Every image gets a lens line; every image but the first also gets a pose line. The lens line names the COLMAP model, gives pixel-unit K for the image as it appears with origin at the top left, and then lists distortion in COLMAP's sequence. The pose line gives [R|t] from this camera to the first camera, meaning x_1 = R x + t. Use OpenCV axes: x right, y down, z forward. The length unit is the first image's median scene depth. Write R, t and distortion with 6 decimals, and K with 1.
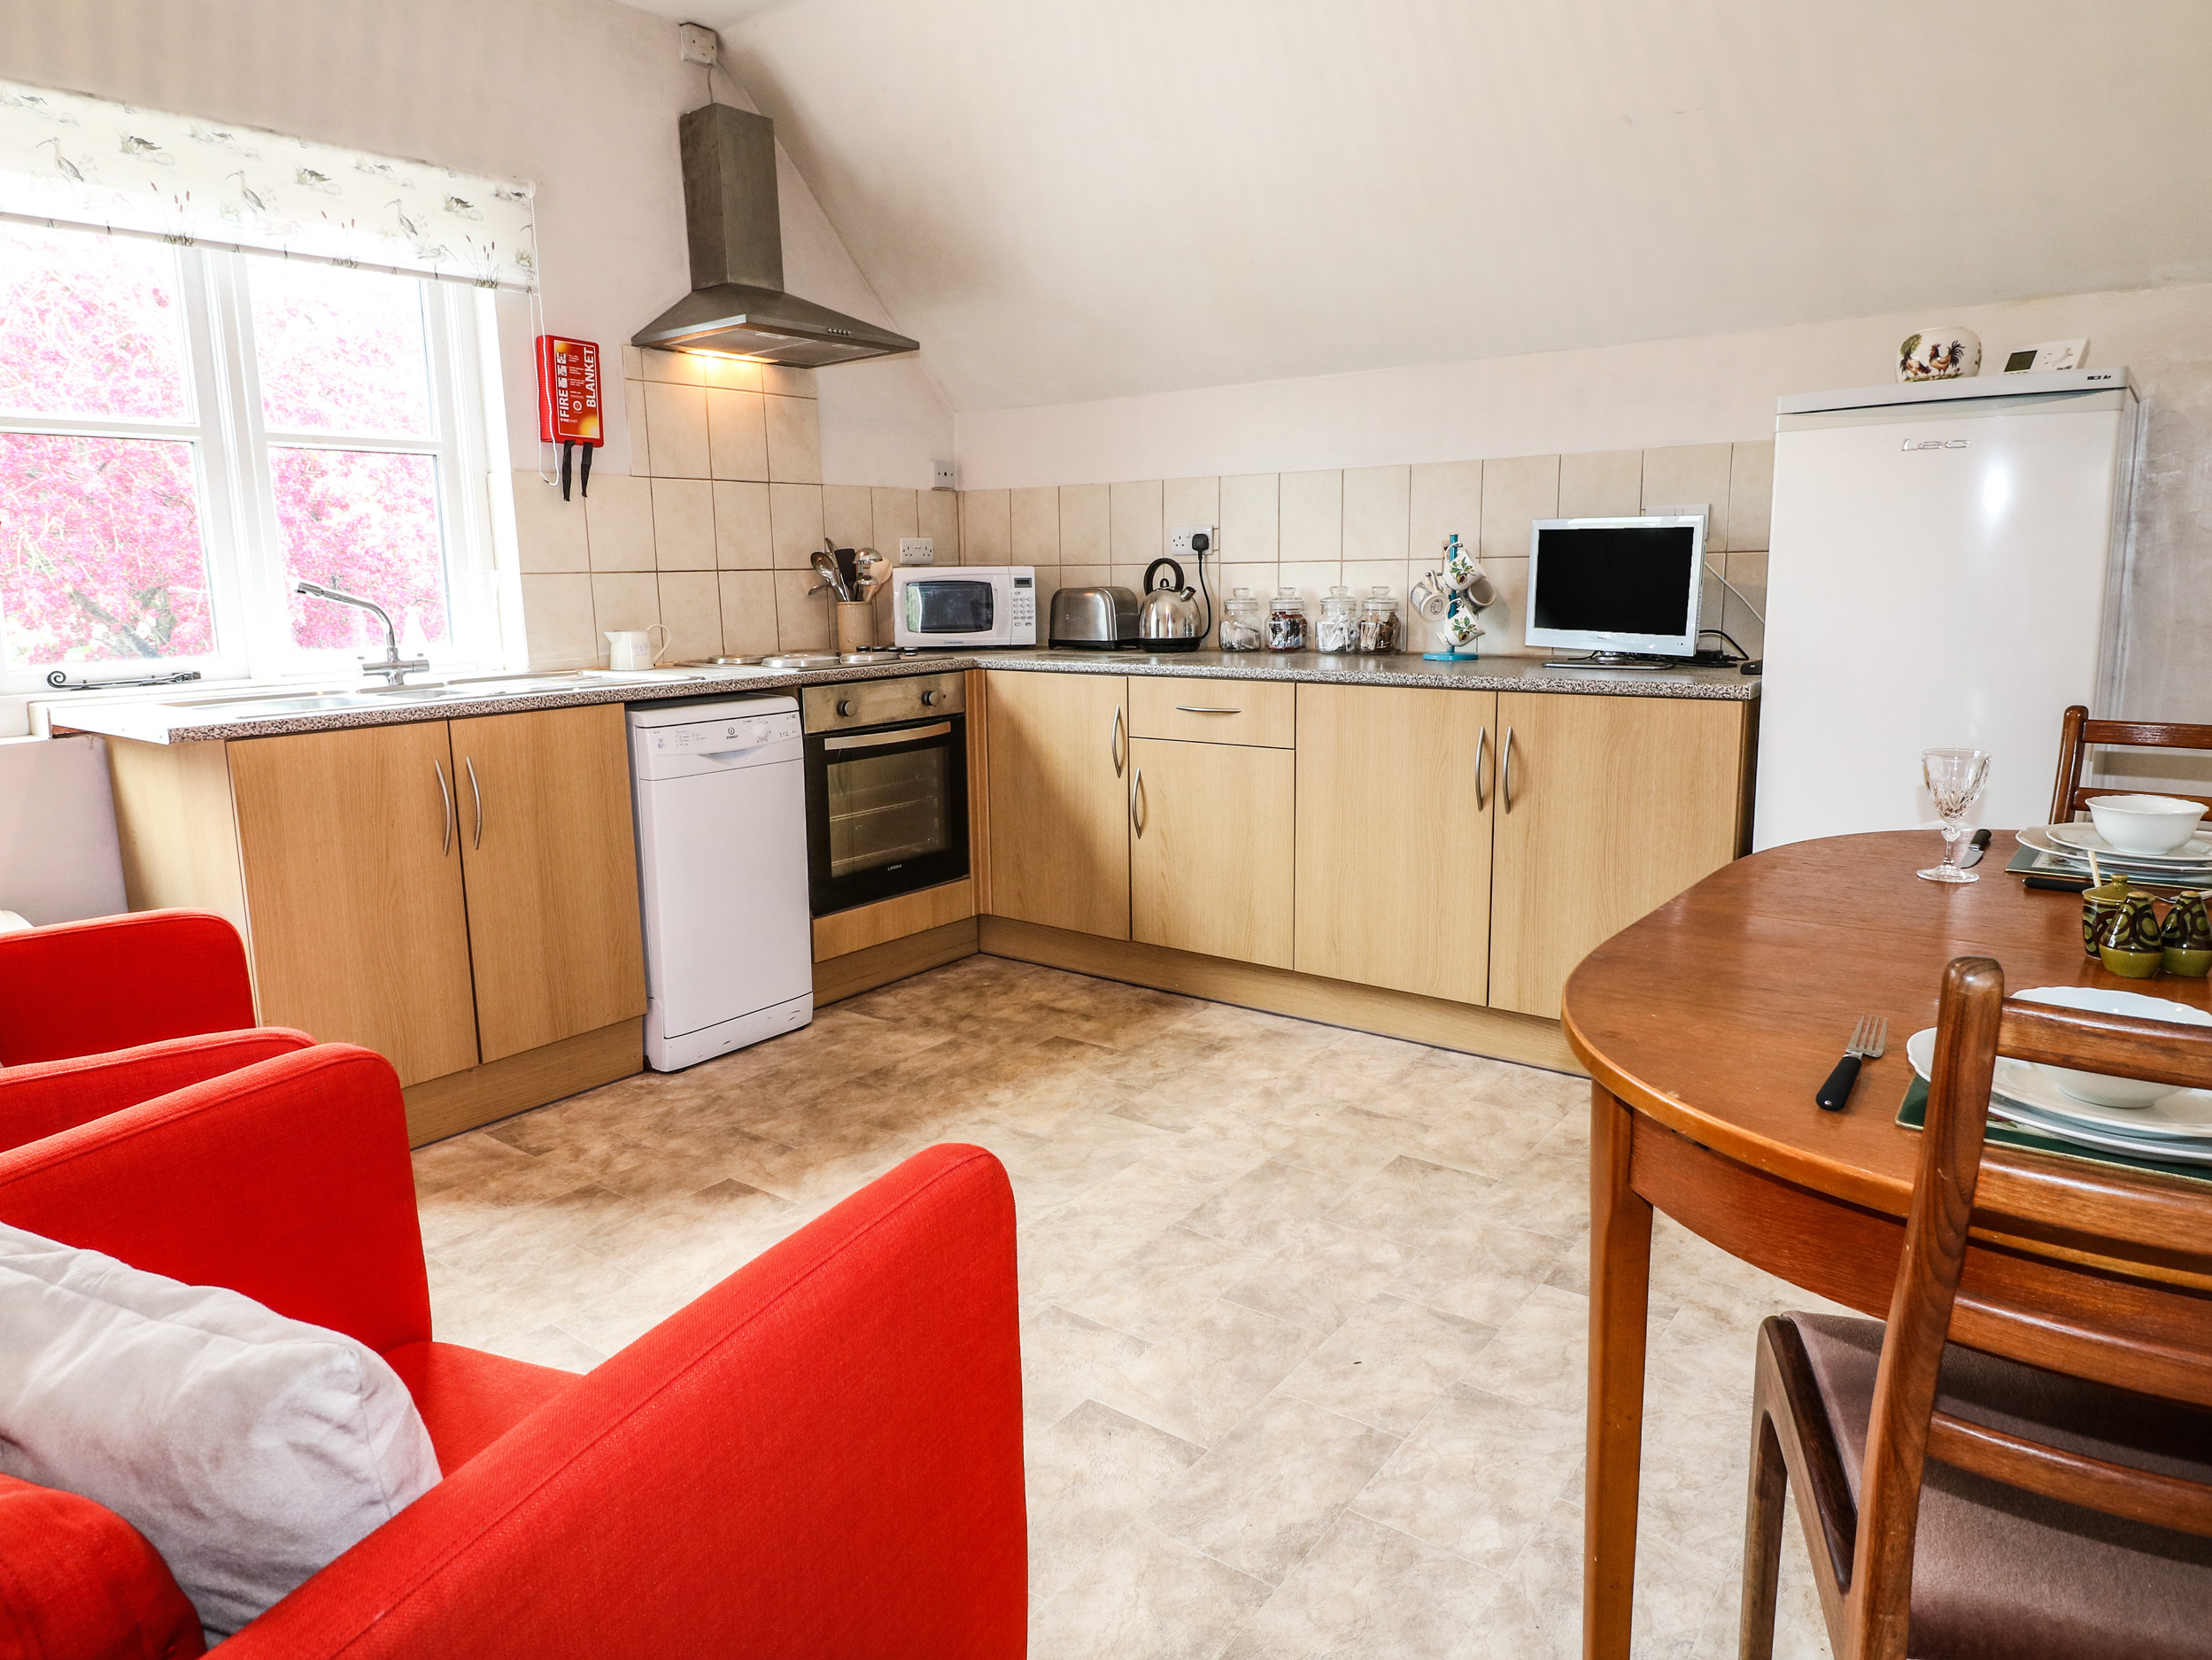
lens RADIAL K [[1389.9, 0, 1096.7], [0, 1389.9, 820.8], [0, 0, 1]] dist [0.006909, -0.017141]
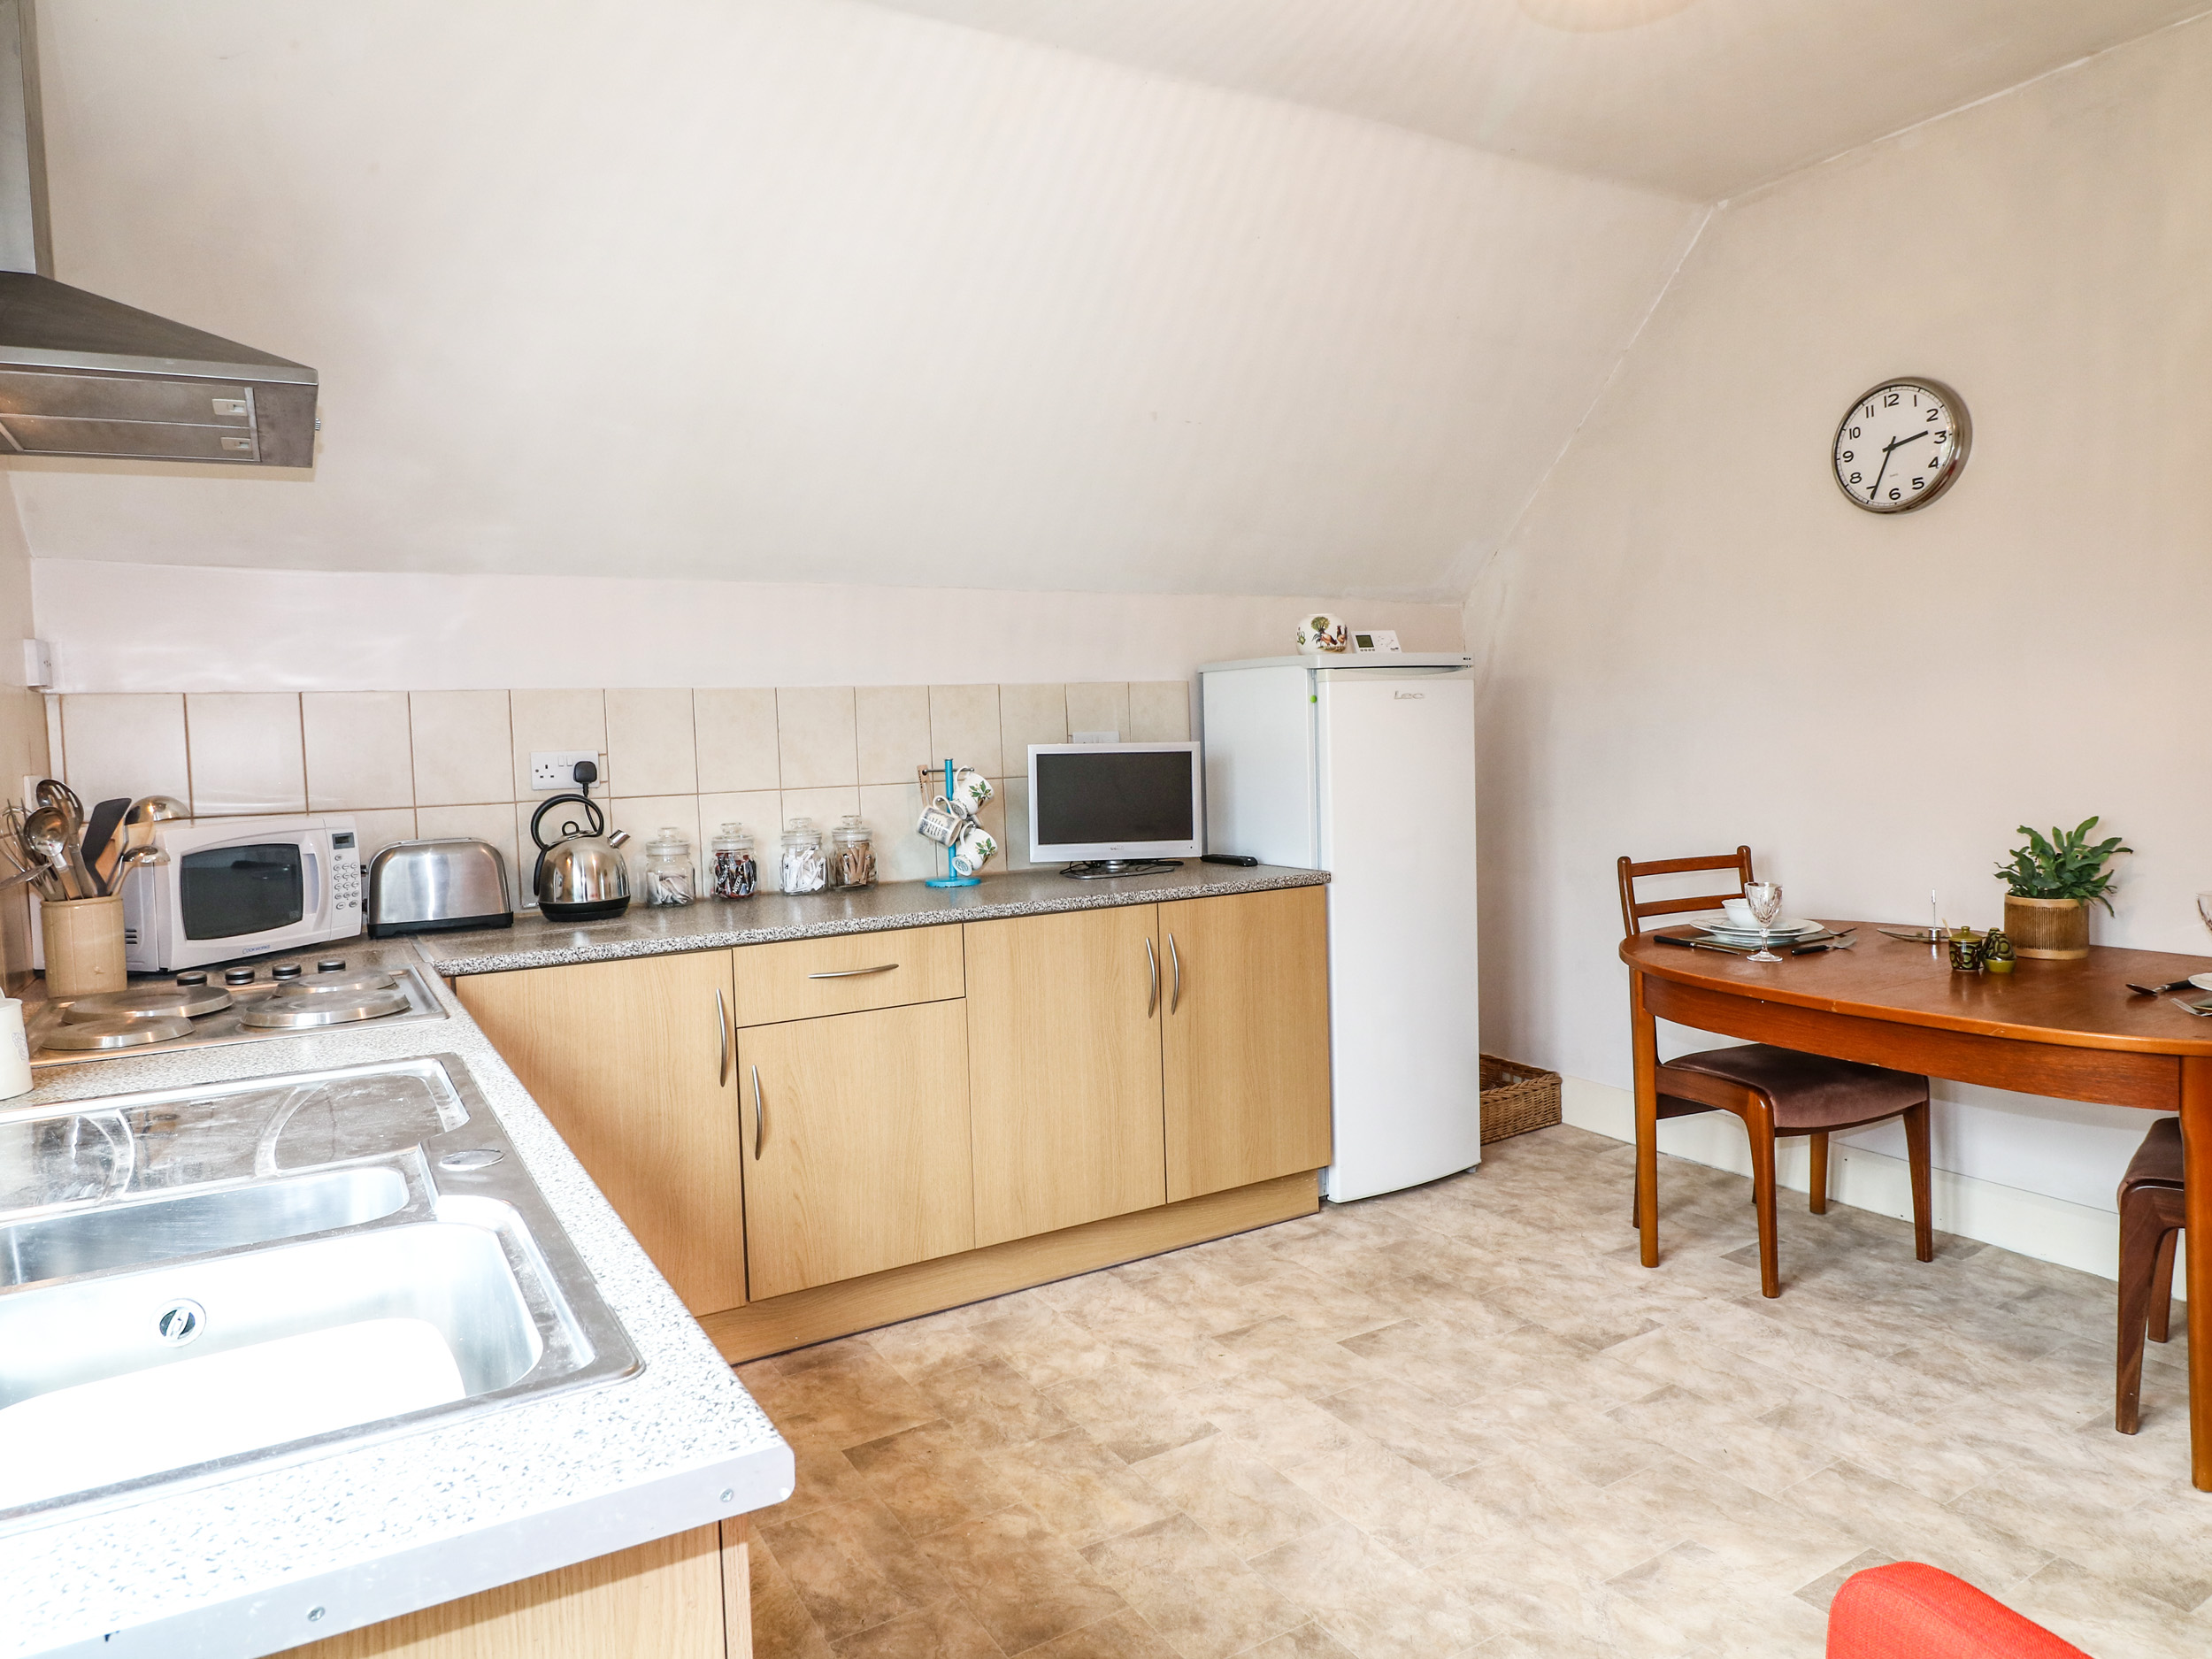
lens RADIAL K [[1390.1, 0, 1096.7], [0, 1390.1, 820.3], [0, 0, 1]] dist [0.006909, -0.017141]
pose [[0.371544, -0.052153, 0.926949, -0.632027], [0.192012, 0.981151, -0.021761, -0.124260], [-0.908343, 0.186071, 0.374555, 0.554967]]
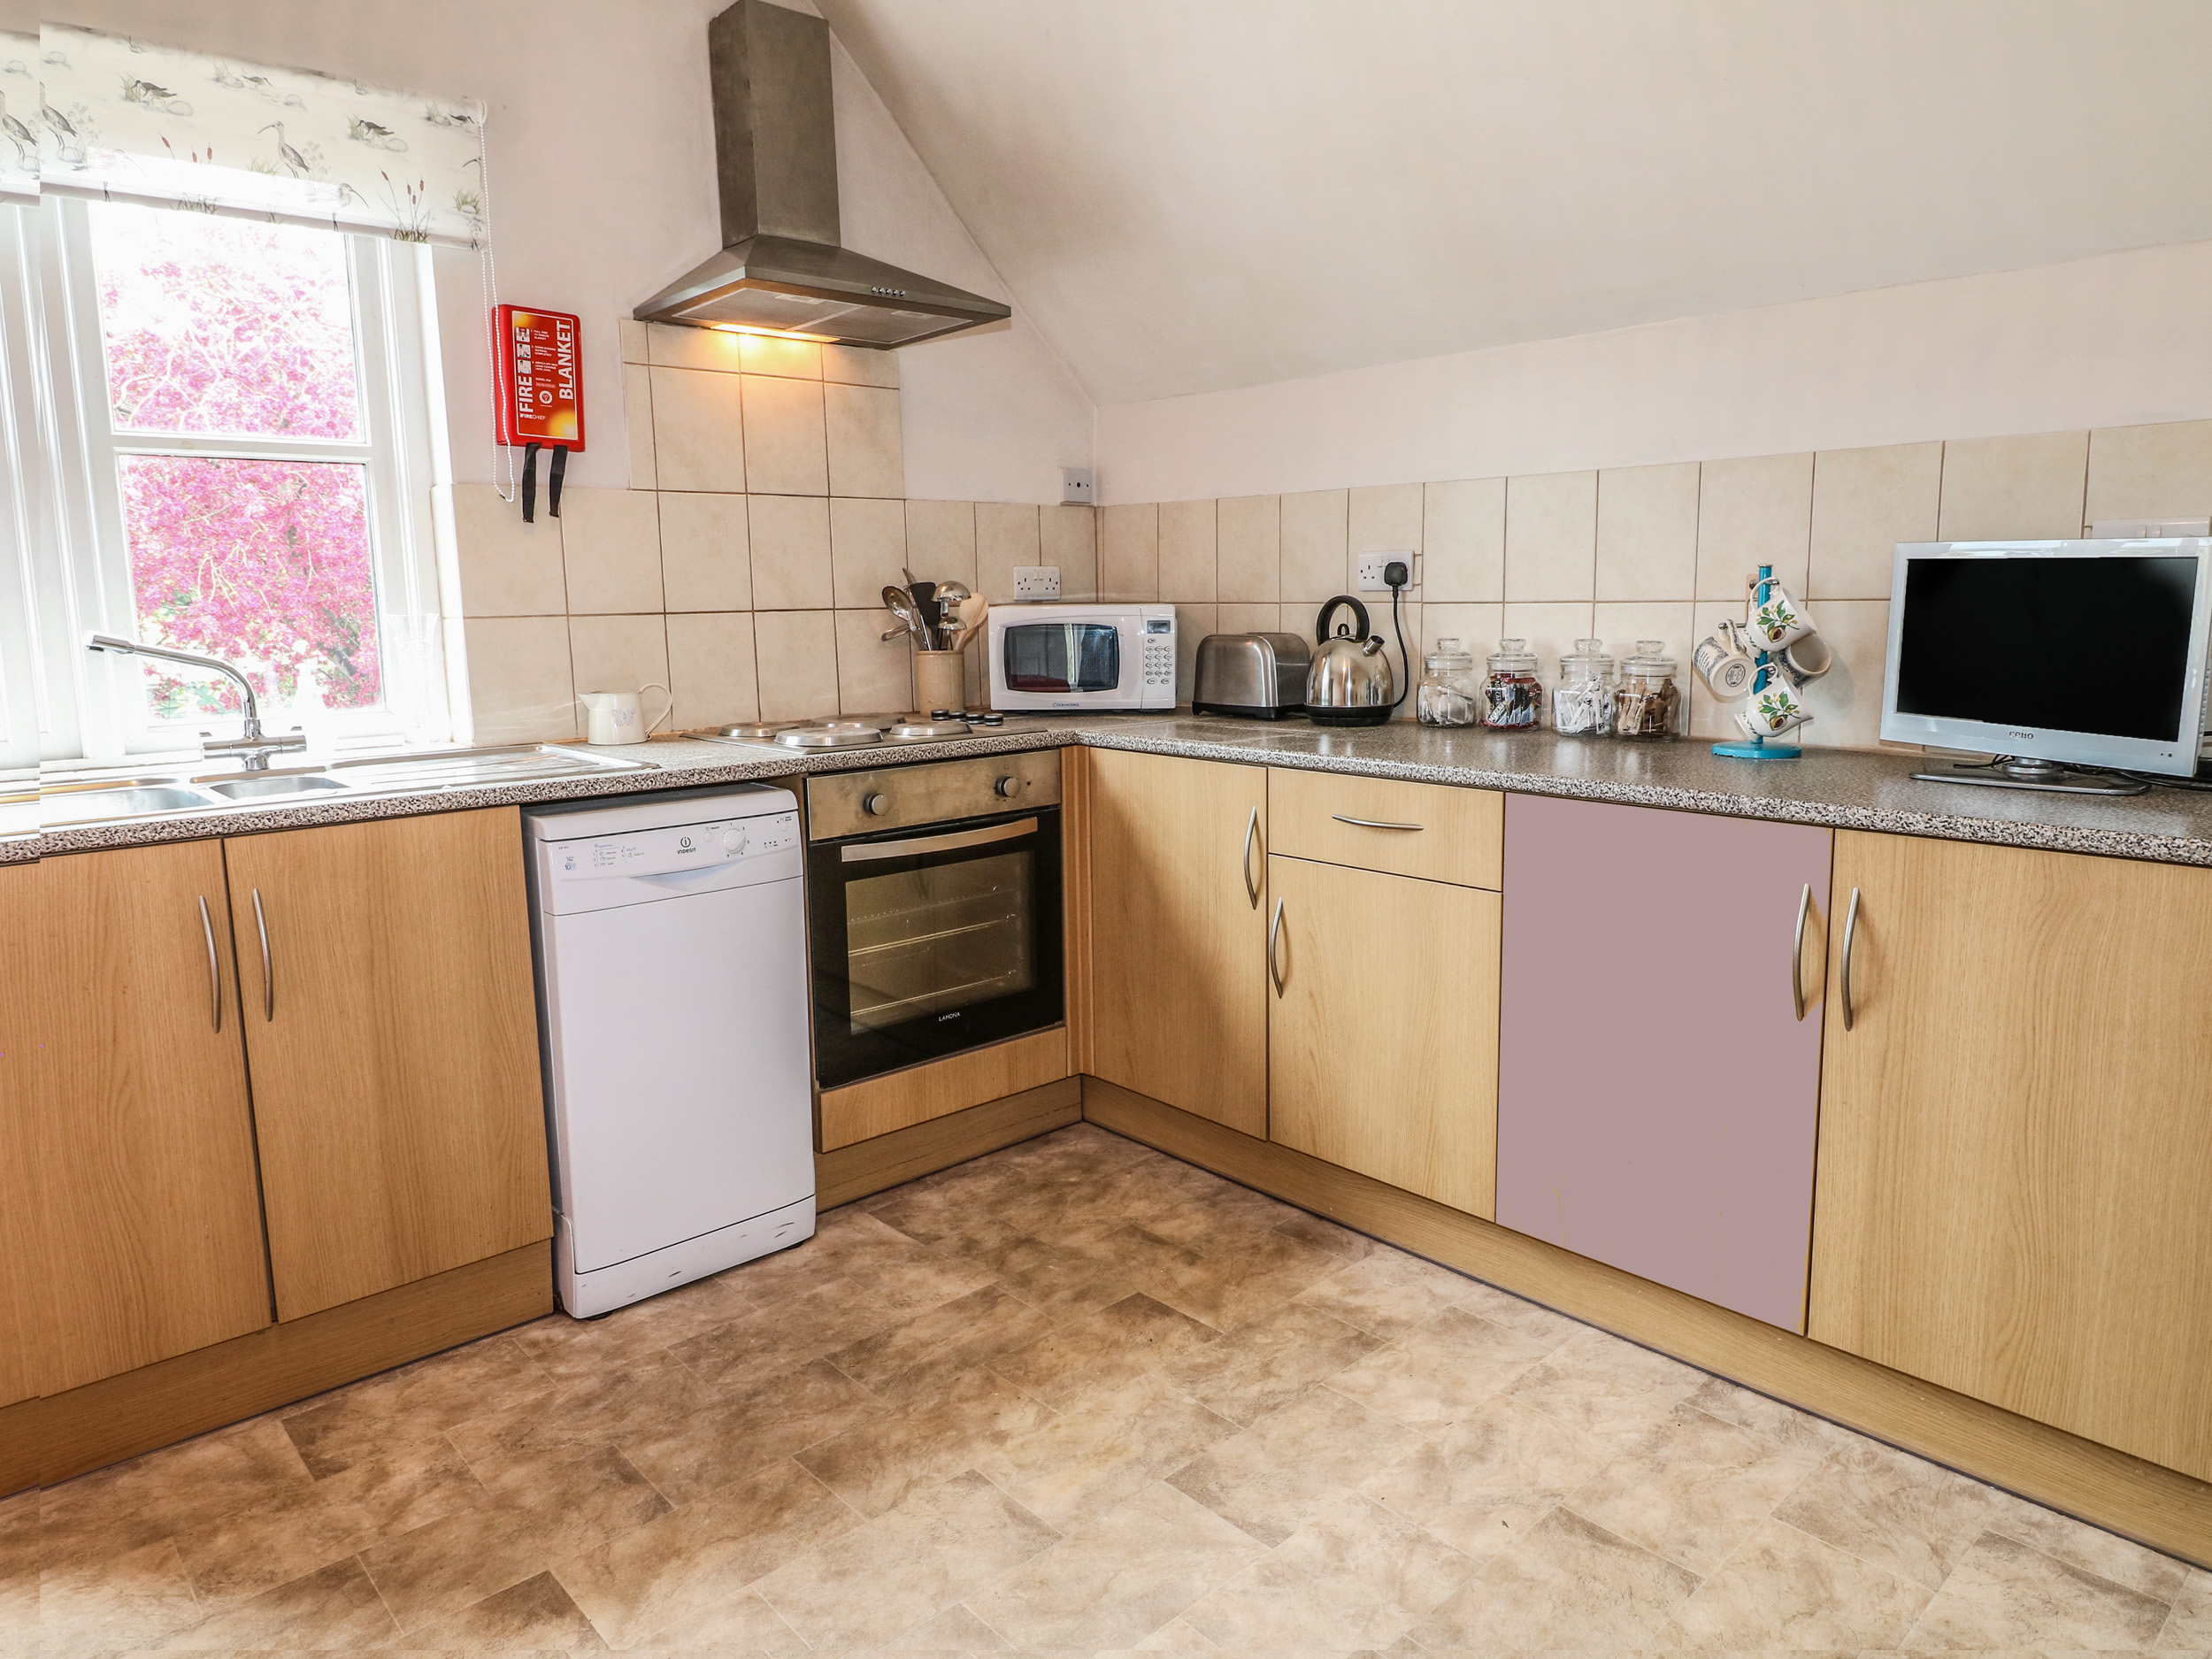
lens RADIAL K [[1416.5, 0, 1142.9], [0, 1416.5, 806.7], [0, 0, 1]] dist [0.004812, -0.014035]
pose [[0.986232, 0.027063, -0.163141, 0.081630], [-0.031254, 0.999243, -0.023175, -0.069405], [0.162390, 0.027954, 0.986331, 0.304898]]
